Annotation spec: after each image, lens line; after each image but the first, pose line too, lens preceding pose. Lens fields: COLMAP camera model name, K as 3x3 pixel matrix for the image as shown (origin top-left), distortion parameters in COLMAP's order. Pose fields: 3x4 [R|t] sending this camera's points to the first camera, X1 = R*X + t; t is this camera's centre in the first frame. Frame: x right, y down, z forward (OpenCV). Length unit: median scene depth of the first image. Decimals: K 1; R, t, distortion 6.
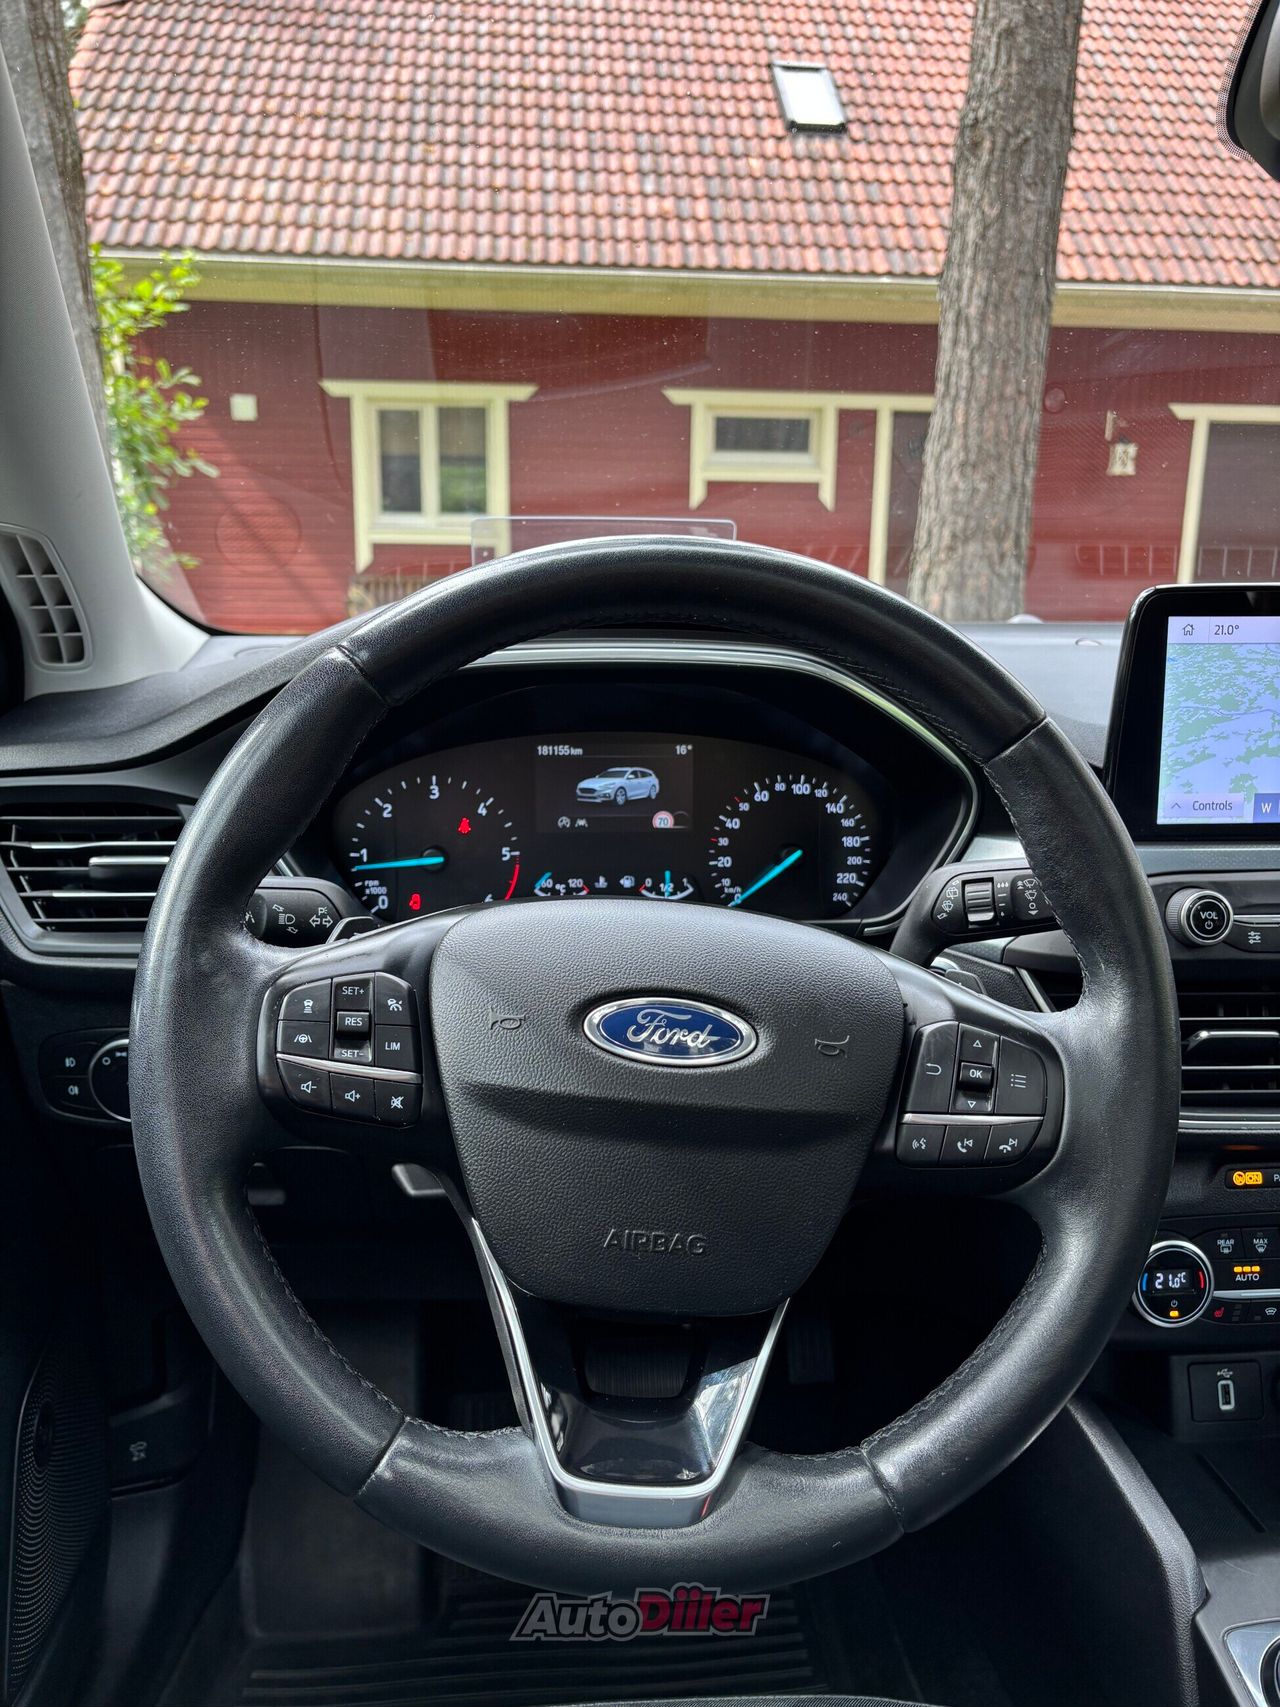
lens RADIAL K [[1298.3, 0, 648.5], [0, 1298.3, 846.8], [0, 0, 1]] dist [0.056436, -0.068326]
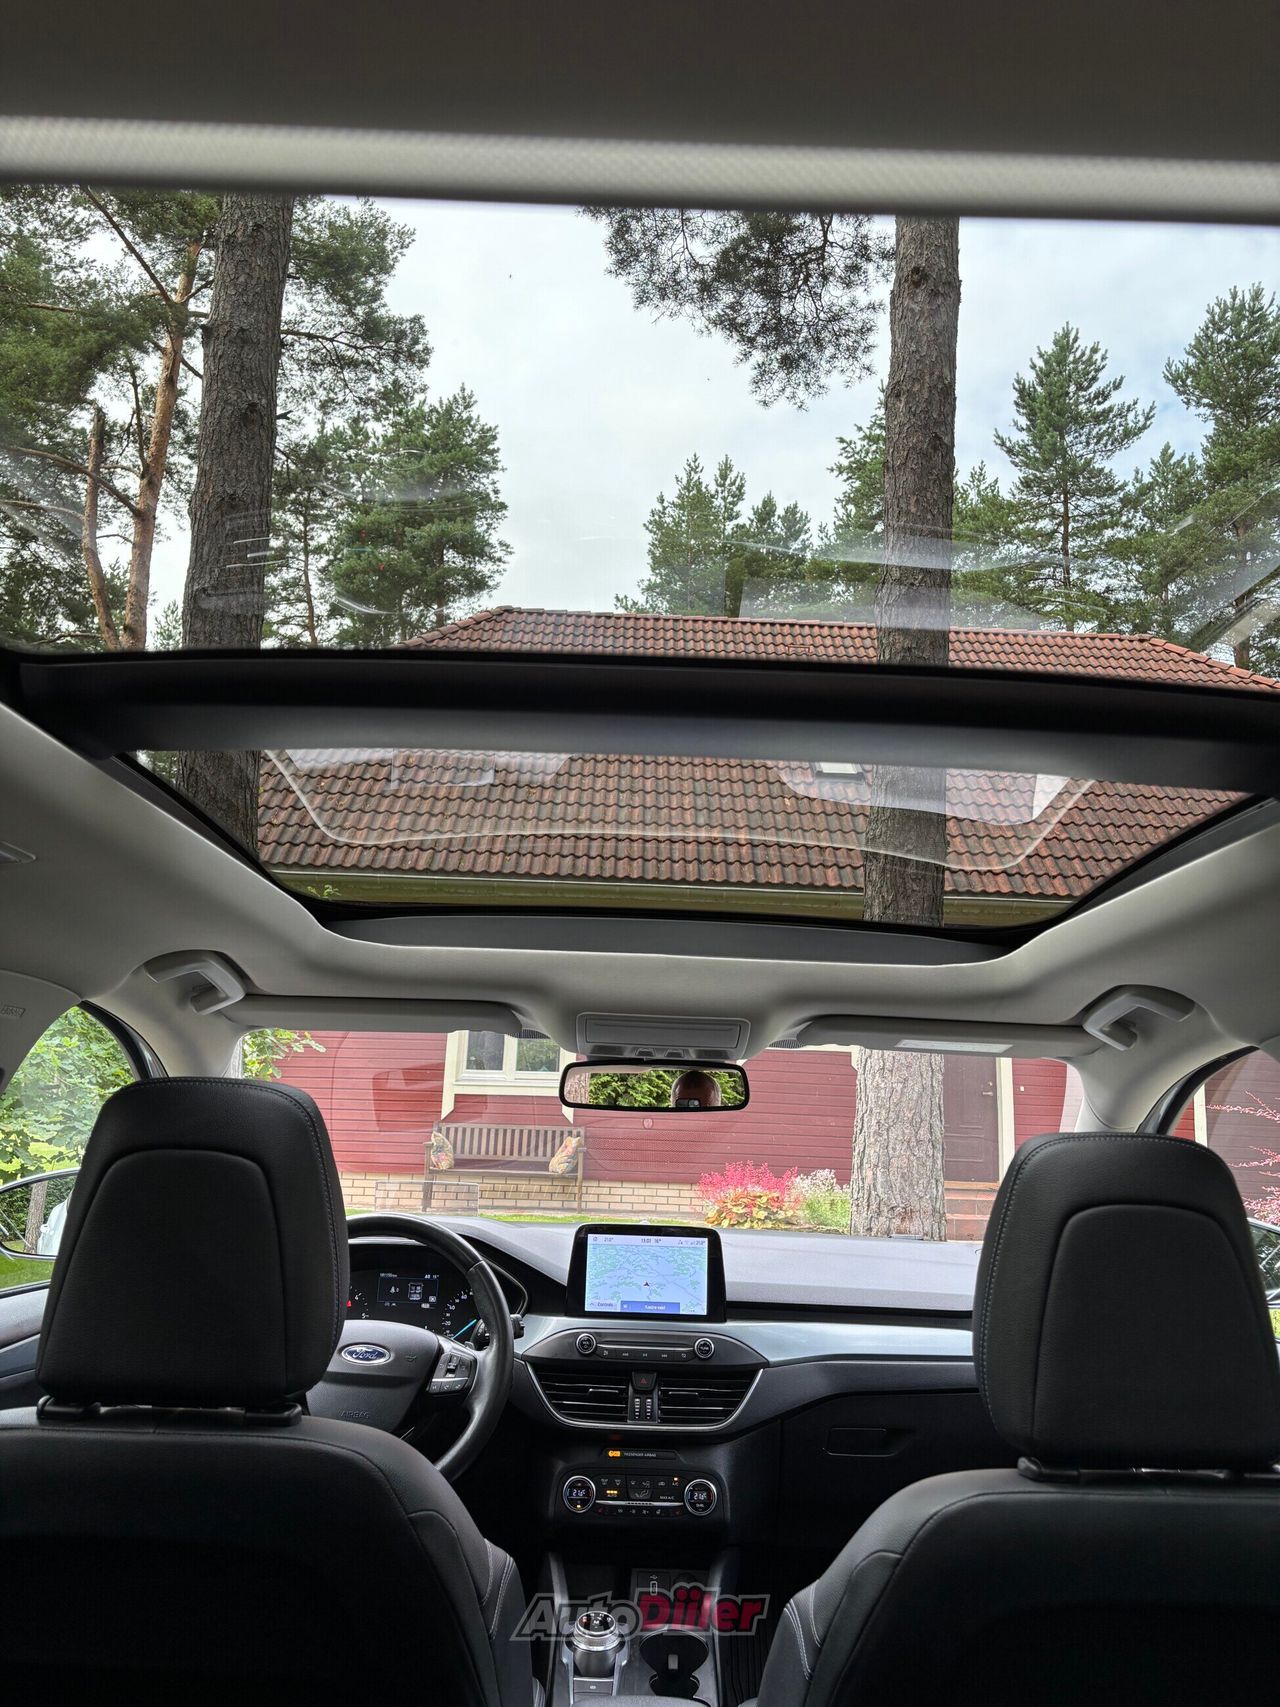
lens RADIAL K [[1282.9, 0, 628.4], [0, 1282.9, 874.5], [0, 0, 1]] dist [0.055365, -0.051326]
pose [[0.995792, 0.011024, -0.090977, 0.045249], [-0.044780, 0.924686, -0.378088, 0.010015], [0.079957, 0.380571, 0.921289, -0.118574]]
